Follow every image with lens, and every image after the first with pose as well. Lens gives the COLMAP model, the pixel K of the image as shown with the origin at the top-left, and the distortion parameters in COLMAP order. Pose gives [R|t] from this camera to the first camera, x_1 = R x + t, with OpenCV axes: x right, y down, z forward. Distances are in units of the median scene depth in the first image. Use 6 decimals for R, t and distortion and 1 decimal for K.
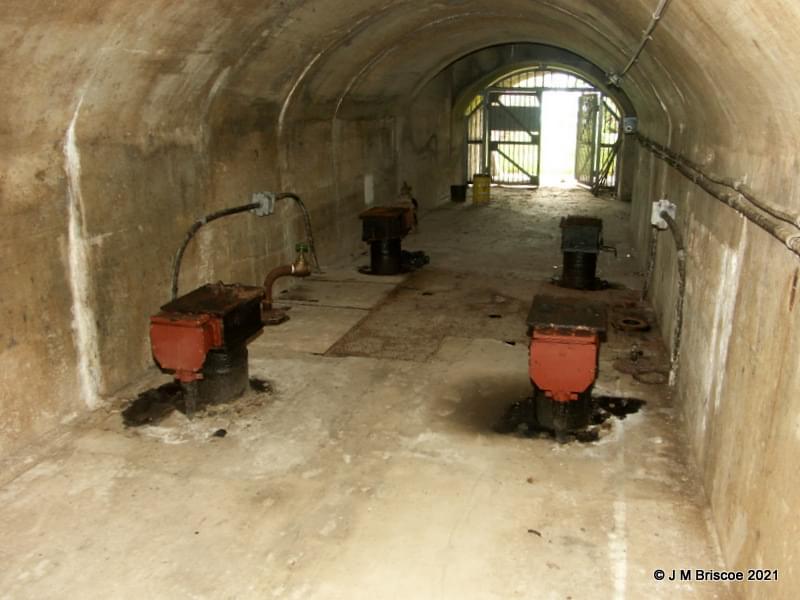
lens RADIAL K [[784.2, 0, 400.0], [0, 784.2, 300.0], [0, 0, 1]] dist [-0.212873, 0.263101]
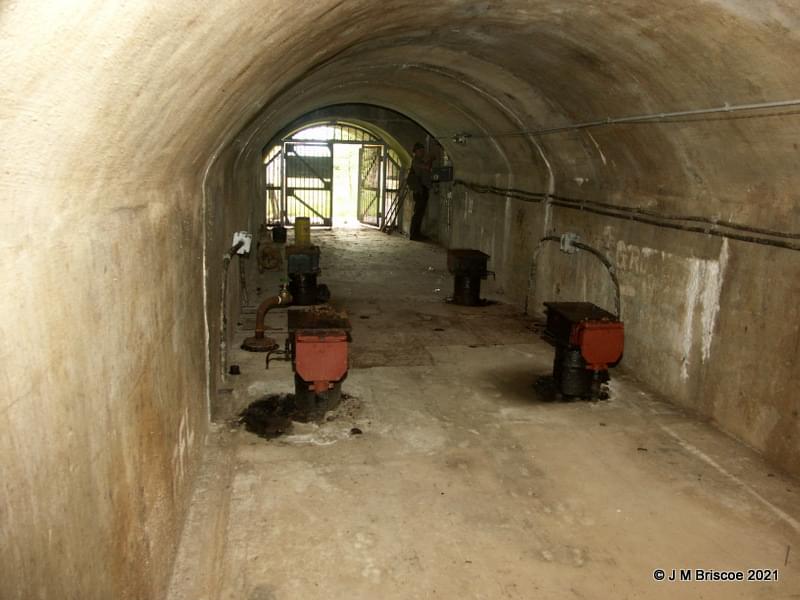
lens RADIAL K [[784.2, 0, 400.0], [0, 784.2, 300.0], [0, 0, 1]] dist [-0.212873, 0.263101]
pose [[0.882878, -0.052474, 0.466662, -0.280410], [0.078895, 0.996187, -0.037244, 0.008509], [-0.462929, 0.069699, 0.883651, -0.039190]]
